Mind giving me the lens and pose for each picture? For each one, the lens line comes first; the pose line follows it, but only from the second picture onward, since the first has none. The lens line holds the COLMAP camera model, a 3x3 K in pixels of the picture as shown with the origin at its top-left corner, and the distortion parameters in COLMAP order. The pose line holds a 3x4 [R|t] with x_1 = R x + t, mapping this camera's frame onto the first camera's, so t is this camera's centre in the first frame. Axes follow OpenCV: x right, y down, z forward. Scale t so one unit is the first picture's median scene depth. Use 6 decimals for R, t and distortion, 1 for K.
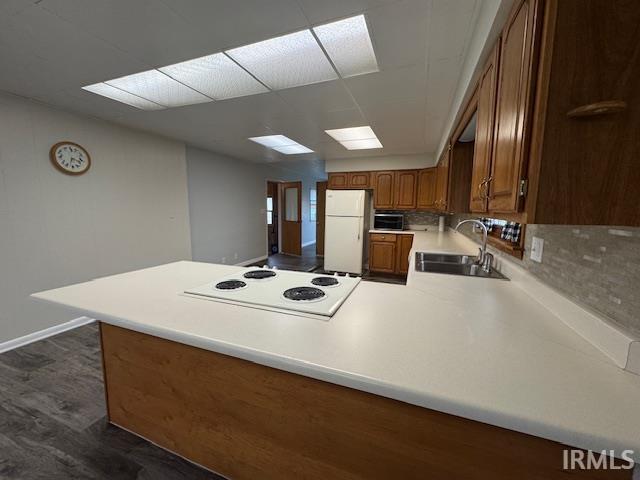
lens RADIAL K [[254.8, 0, 320.0], [0, 254.8, 240.0], [0, 0, 1]] dist [-0.001867, -0.000035]
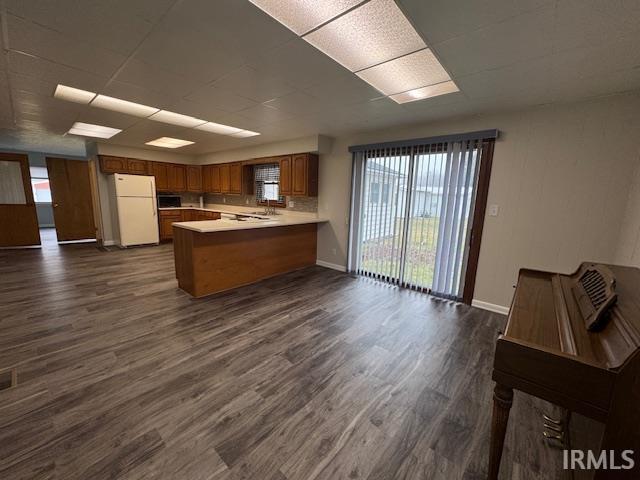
lens RADIAL K [[254.8, 0, 320.0], [0, 254.8, 240.0], [0, 0, 1]] dist [-0.001867, -0.000035]
pose [[0.339831, -0.160377, 0.926712, -0.768590], [0.092126, 0.986291, 0.136904, 0.022355], [-0.935964, 0.038850, 0.349947, -0.223994]]
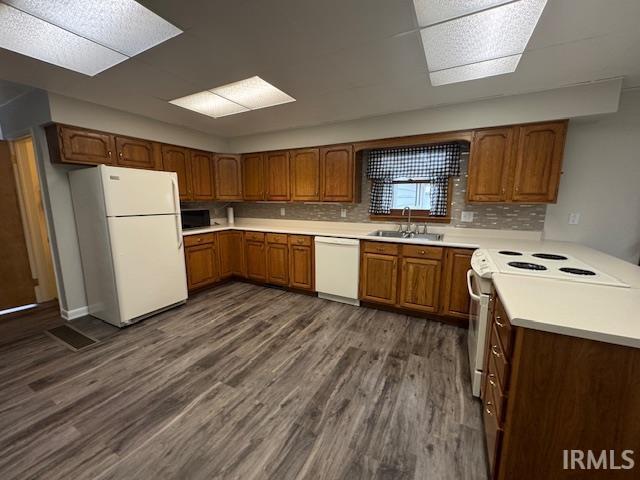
lens RADIAL K [[254.8, 0, 320.0], [0, 254.8, 240.0], [0, 0, 1]] dist [-0.001867, -0.000035]
pose [[0.117251, -0.169728, 0.978491, -0.441687], [0.127224, 0.979736, 0.154699, -0.077428], [-0.984920, 0.106349, 0.136468, 0.547708]]
